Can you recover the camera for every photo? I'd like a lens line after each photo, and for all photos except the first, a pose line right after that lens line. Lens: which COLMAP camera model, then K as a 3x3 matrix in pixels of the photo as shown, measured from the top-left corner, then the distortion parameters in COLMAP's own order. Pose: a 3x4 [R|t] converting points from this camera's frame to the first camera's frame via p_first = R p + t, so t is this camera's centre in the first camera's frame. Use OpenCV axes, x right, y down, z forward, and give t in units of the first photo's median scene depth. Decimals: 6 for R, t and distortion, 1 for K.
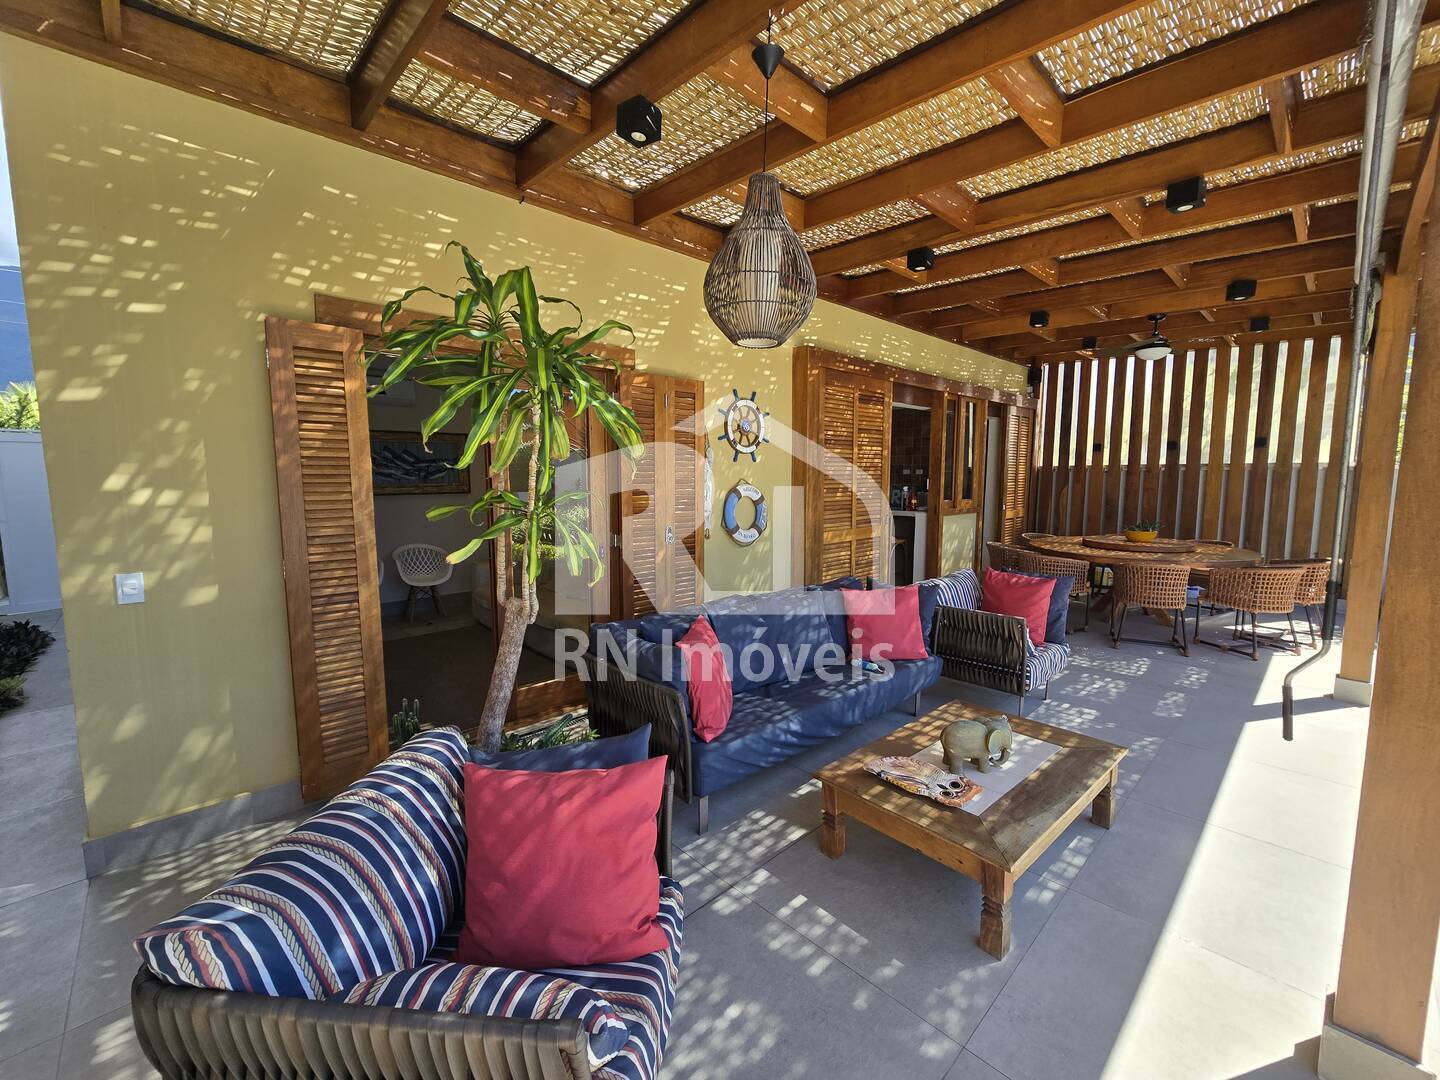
lens RADIAL K [[590.2, 0, 719.1], [0, 590.2, 534.3], [0, 0, 1]] dist [-0.006309, 0.002076]
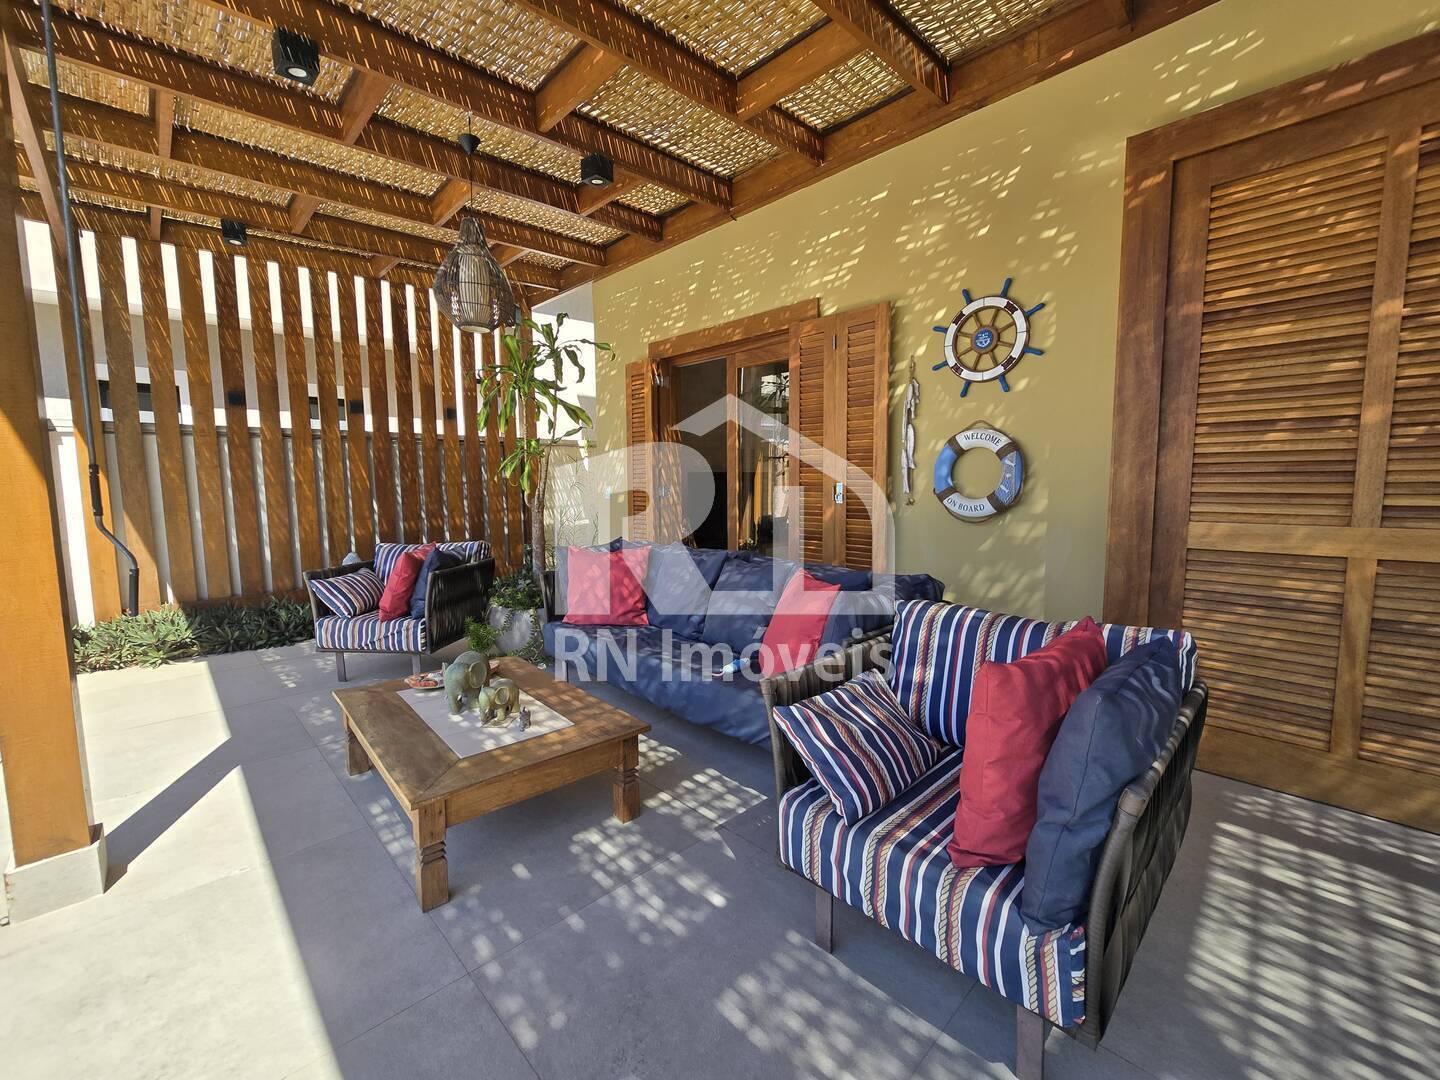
lens RADIAL K [[590.2, 0, 715.2], [0, 590.2, 536.5], [0, 0, 1]] dist [-0.006309, 0.002076]
pose [[0.003561, 0.097162, -0.995262, 0.979788], [-0.096315, 0.990675, 0.096369, -0.001264], [0.995345, 0.095516, 0.012886, 0.982130]]
